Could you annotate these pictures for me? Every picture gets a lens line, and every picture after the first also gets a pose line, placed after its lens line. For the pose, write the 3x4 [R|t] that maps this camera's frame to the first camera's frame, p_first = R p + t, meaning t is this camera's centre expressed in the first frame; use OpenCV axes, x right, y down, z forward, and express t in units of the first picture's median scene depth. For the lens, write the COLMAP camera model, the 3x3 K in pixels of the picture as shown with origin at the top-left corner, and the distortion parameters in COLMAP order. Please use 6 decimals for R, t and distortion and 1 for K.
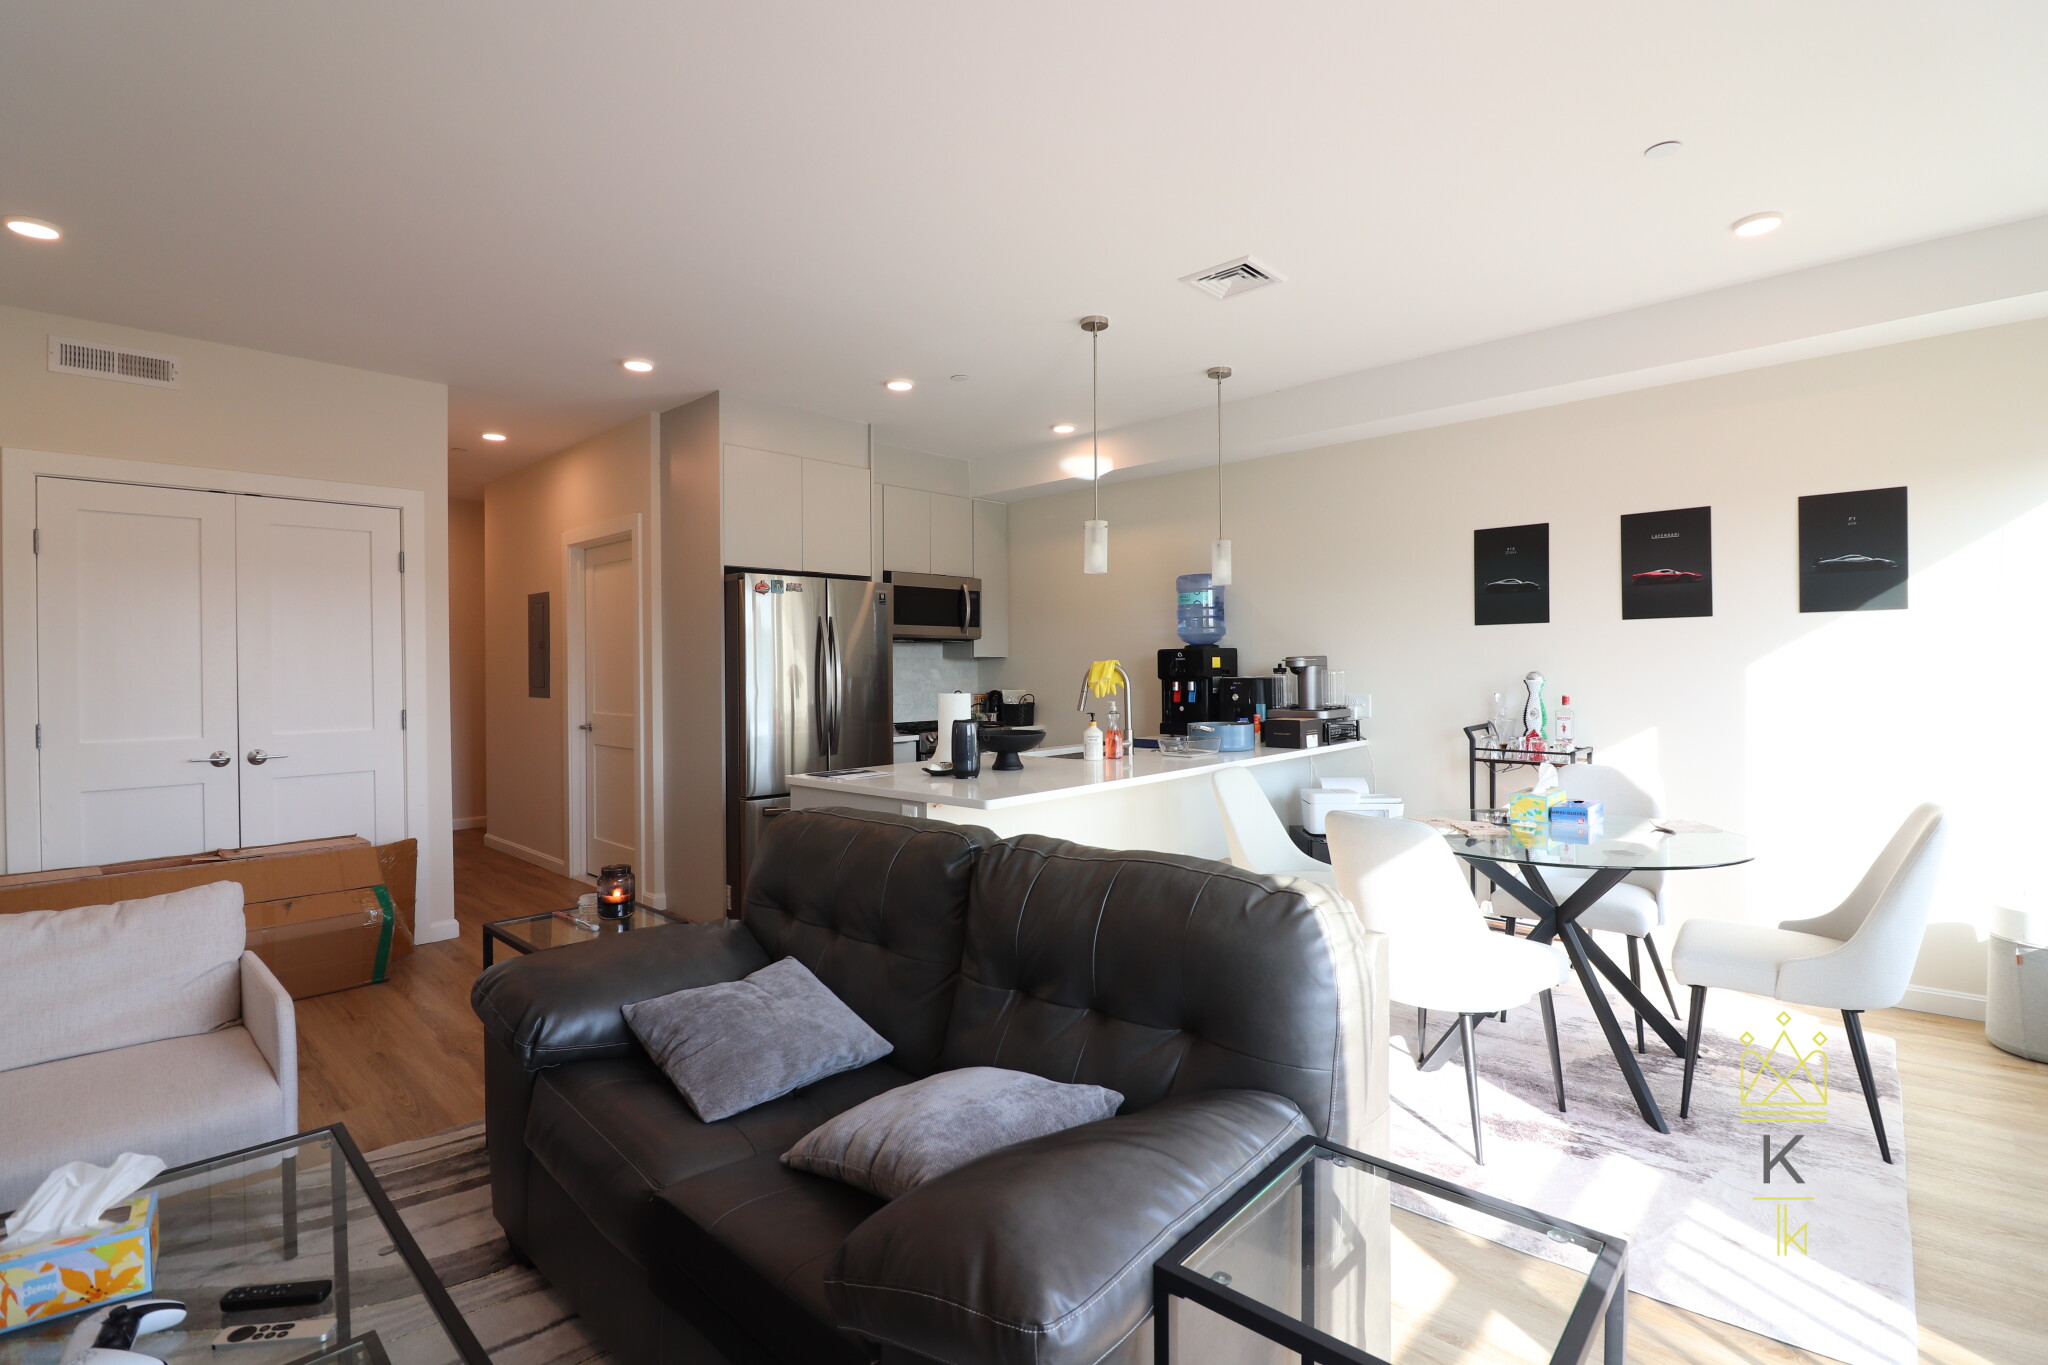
lens RADIAL K [[953.3, 0, 1022.1], [0, 953.3, 662.6], [0, 0, 1]] dist [0.012985, -0.017144]
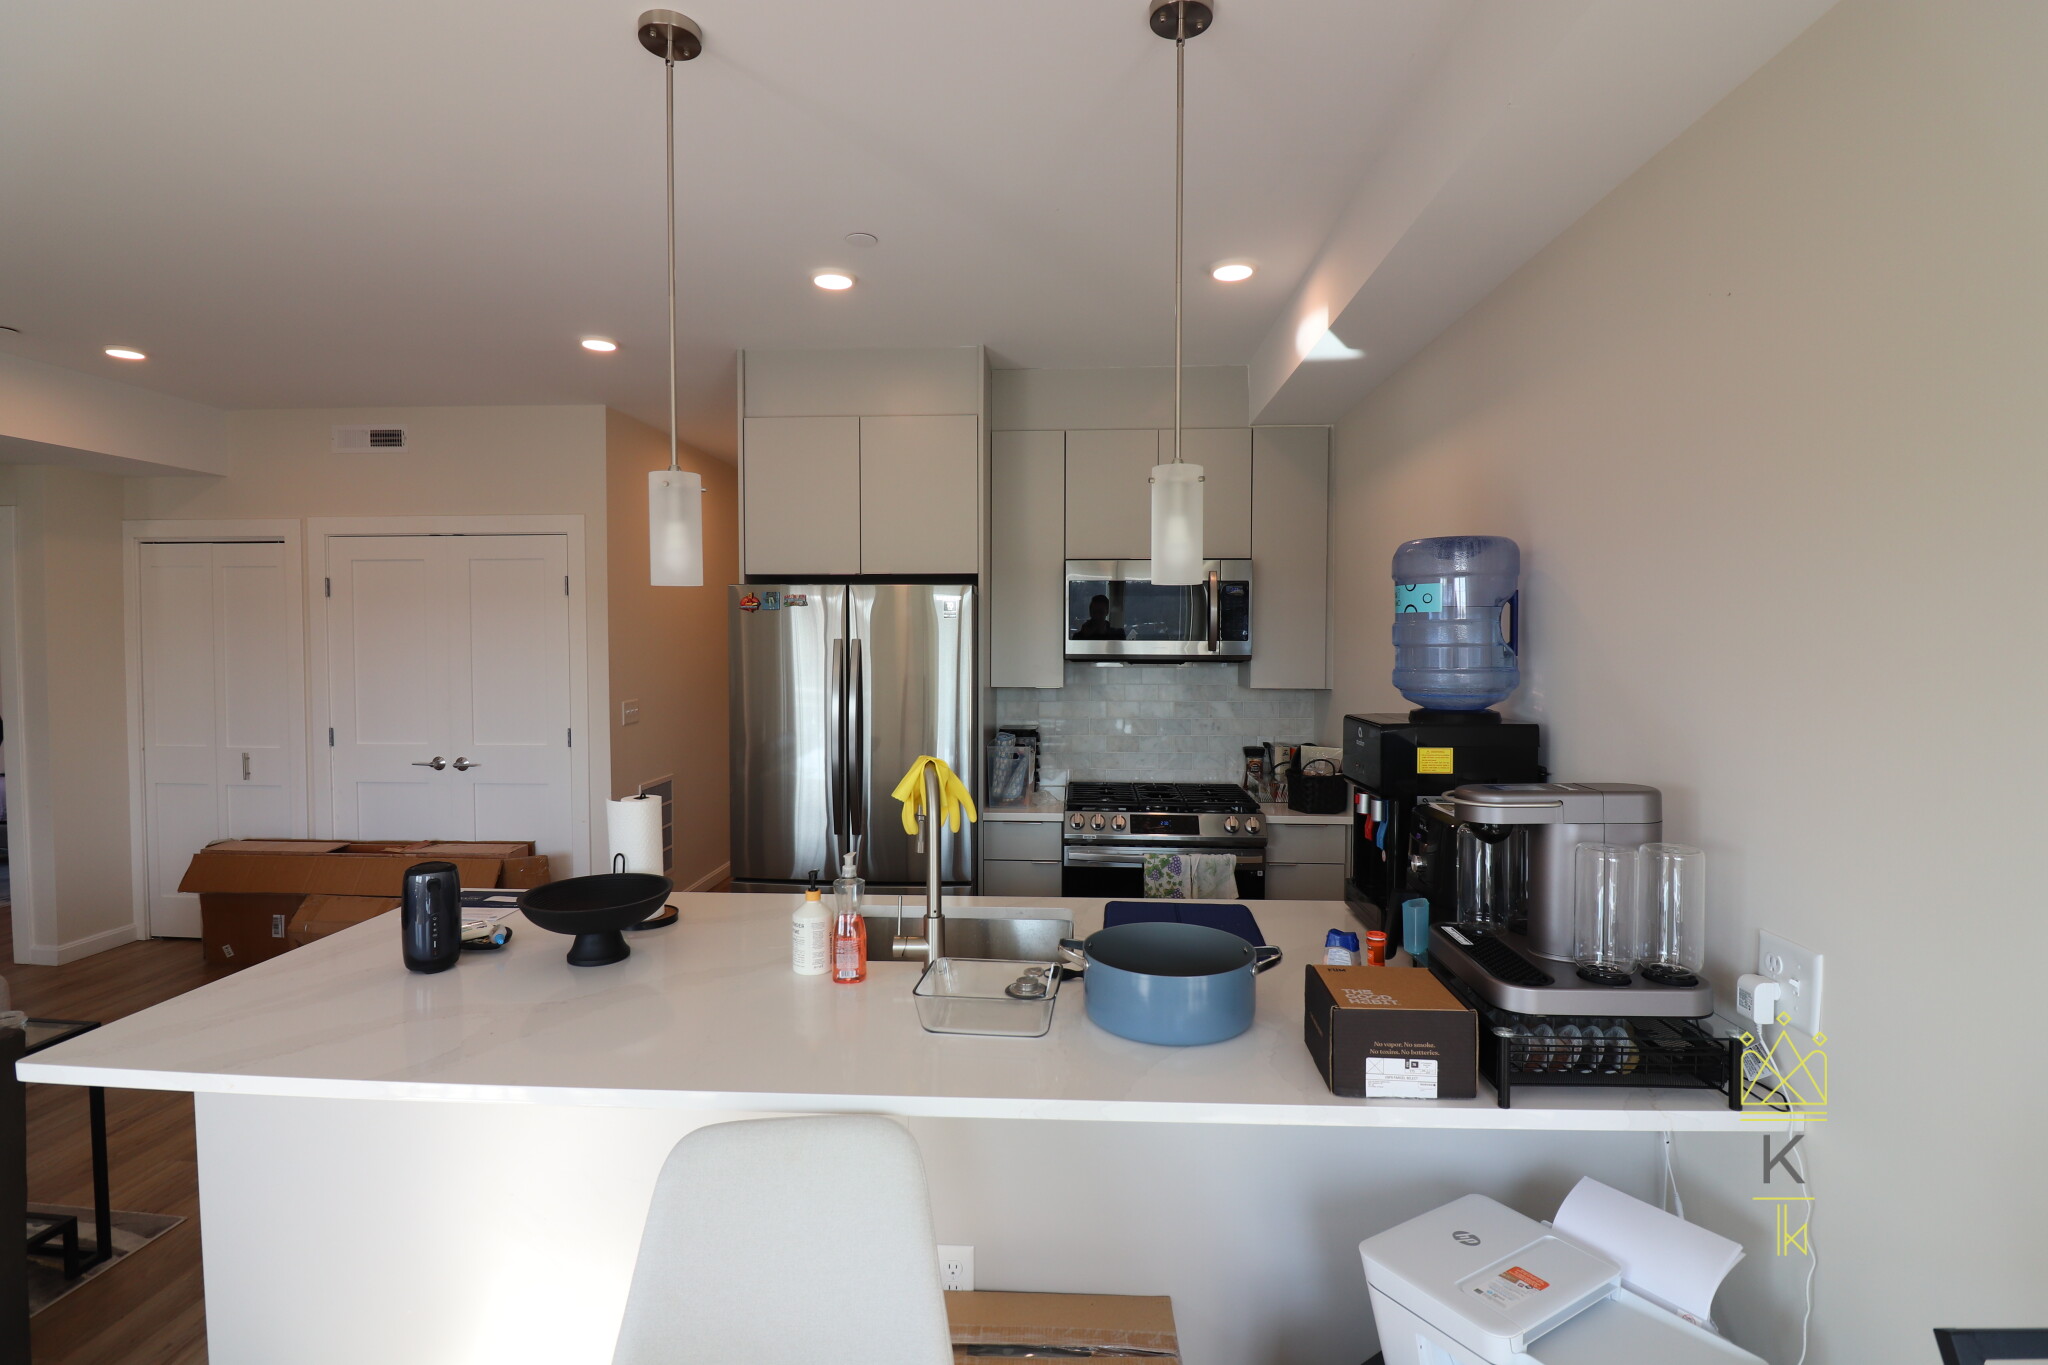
lens RADIAL K [[953.3, 0, 1022.1], [0, 953.3, 662.6], [0, 0, 1]] dist [0.012985, -0.017144]
pose [[0.641530, 0.033816, -0.766352, 0.460374], [-0.004466, 0.999176, 0.040351, -0.065501], [0.767085, -0.022463, 0.641152, 0.709078]]
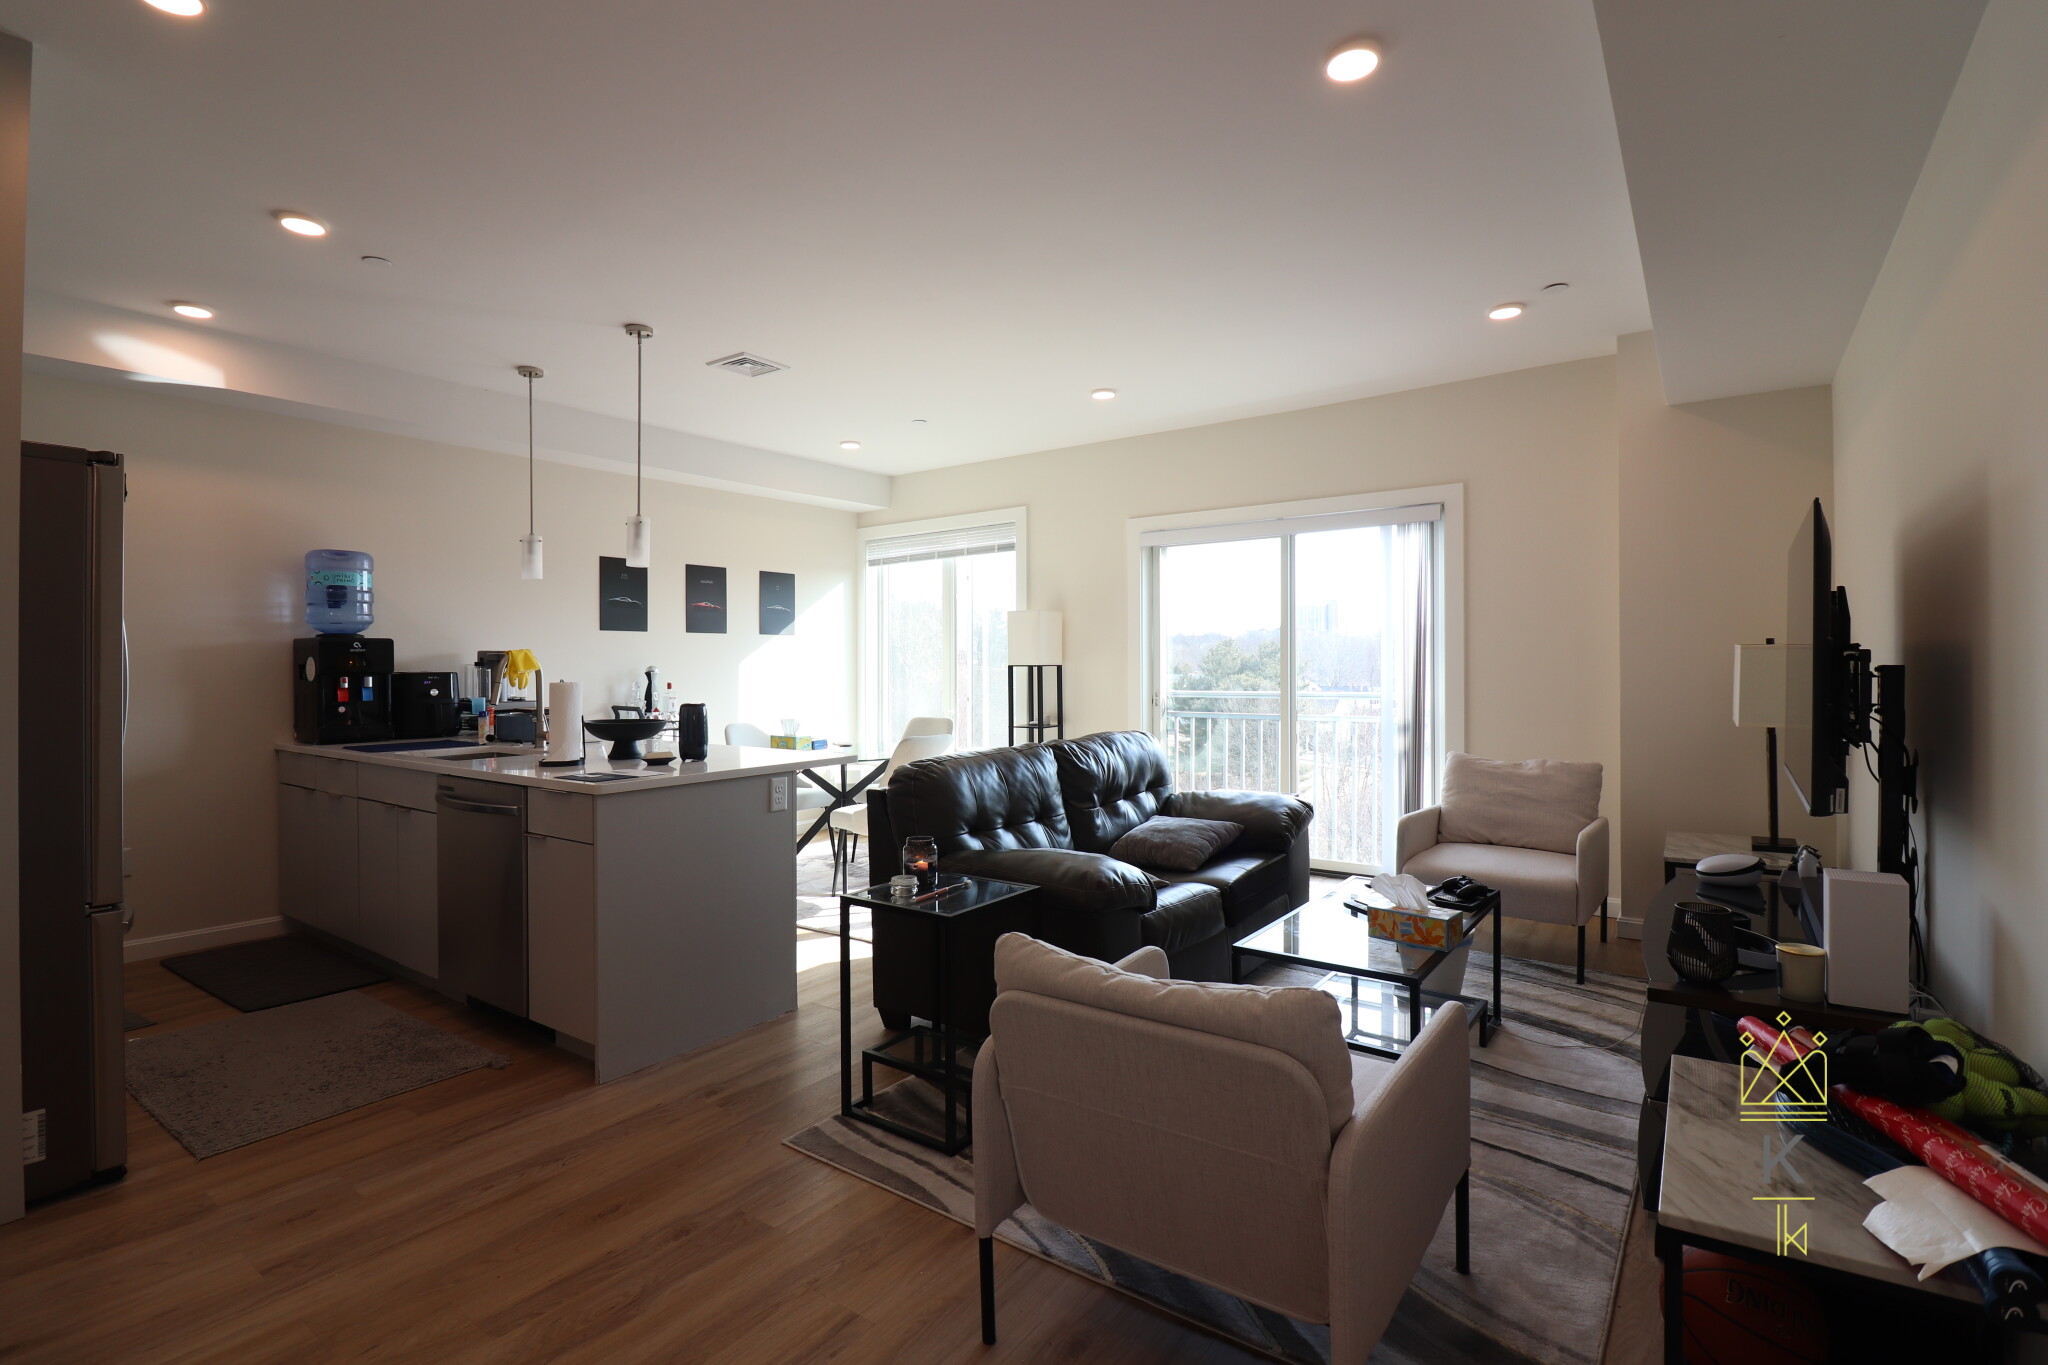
lens RADIAL K [[953.3, 0, 1022.1], [0, 953.3, 662.6], [0, 0, 1]] dist [0.012985, -0.017144]
pose [[-0.134775, 0.013984, 0.990778, -0.849212], [0.001081, 0.999902, -0.013965, 0.022242], [-0.990876, -0.000811, -0.134777, 0.601668]]
